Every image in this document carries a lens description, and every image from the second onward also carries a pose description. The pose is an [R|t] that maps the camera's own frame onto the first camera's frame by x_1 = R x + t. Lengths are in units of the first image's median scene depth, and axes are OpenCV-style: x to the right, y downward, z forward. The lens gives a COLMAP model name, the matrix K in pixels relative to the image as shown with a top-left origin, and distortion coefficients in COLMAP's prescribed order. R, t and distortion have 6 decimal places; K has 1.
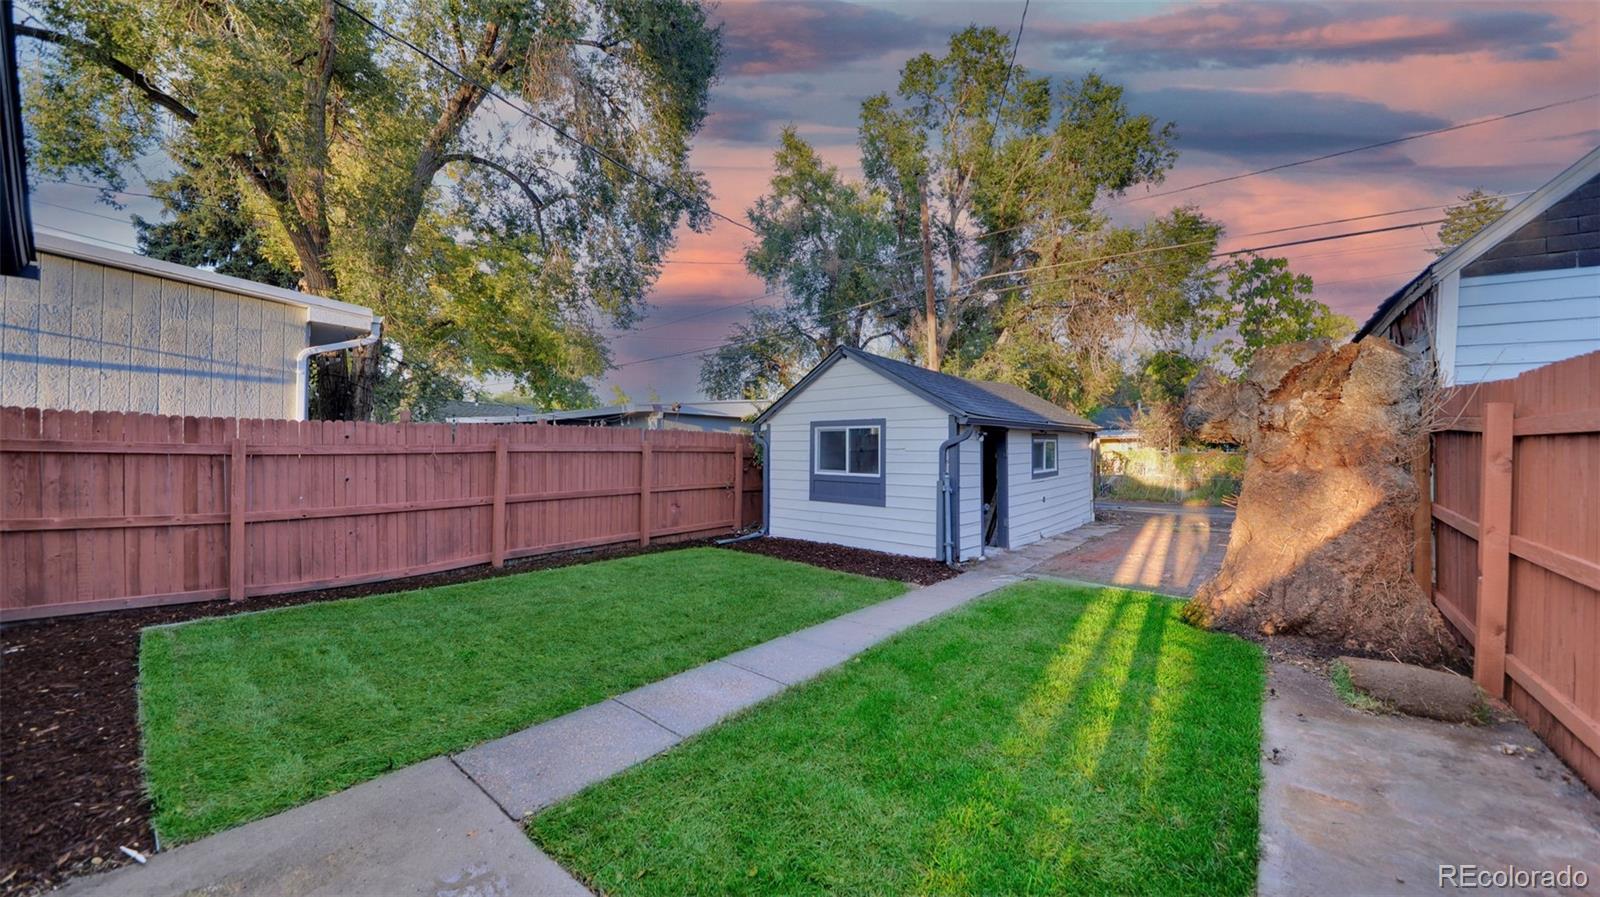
lens RADIAL K [[556.1, 0, 805.0], [0, 556.1, 448.7], [0, 0, 1]] dist [-0.010108, -0.001691]
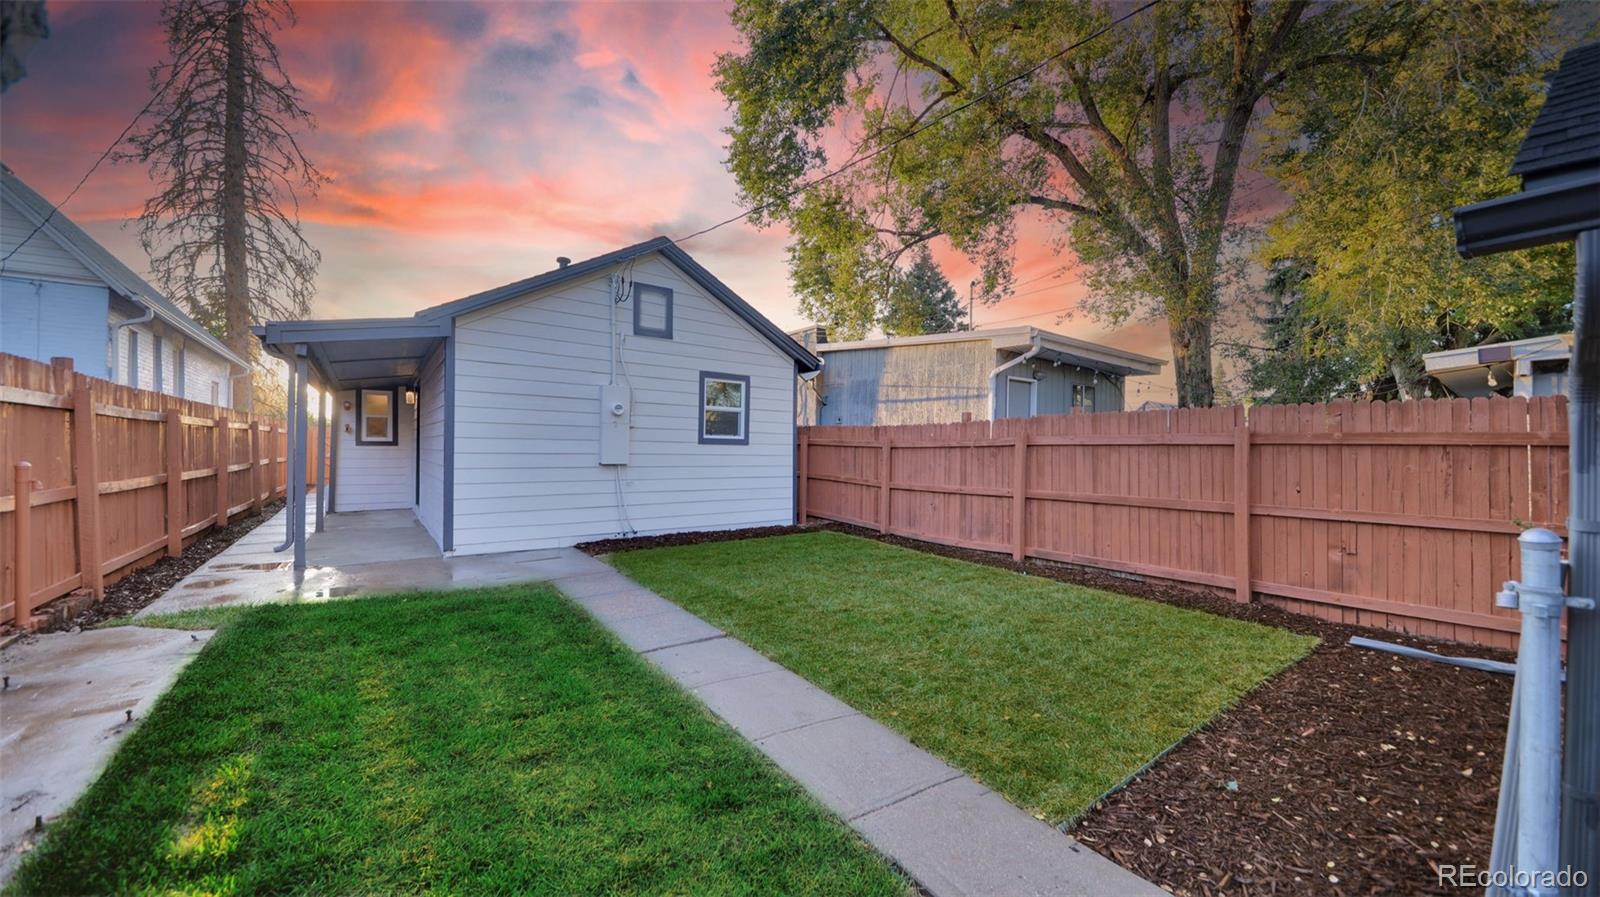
lens RADIAL K [[600.4, 0, 808.4], [0, 600.4, 453.8], [0, 0, 1]] dist [-0.009828, -0.001944]
pose [[-0.244444, -0.001575, -0.969662, 0.584581], [-0.008646, 0.999962, 0.000556, 0.023812], [0.969625, 0.008519, -0.244448, 0.901825]]
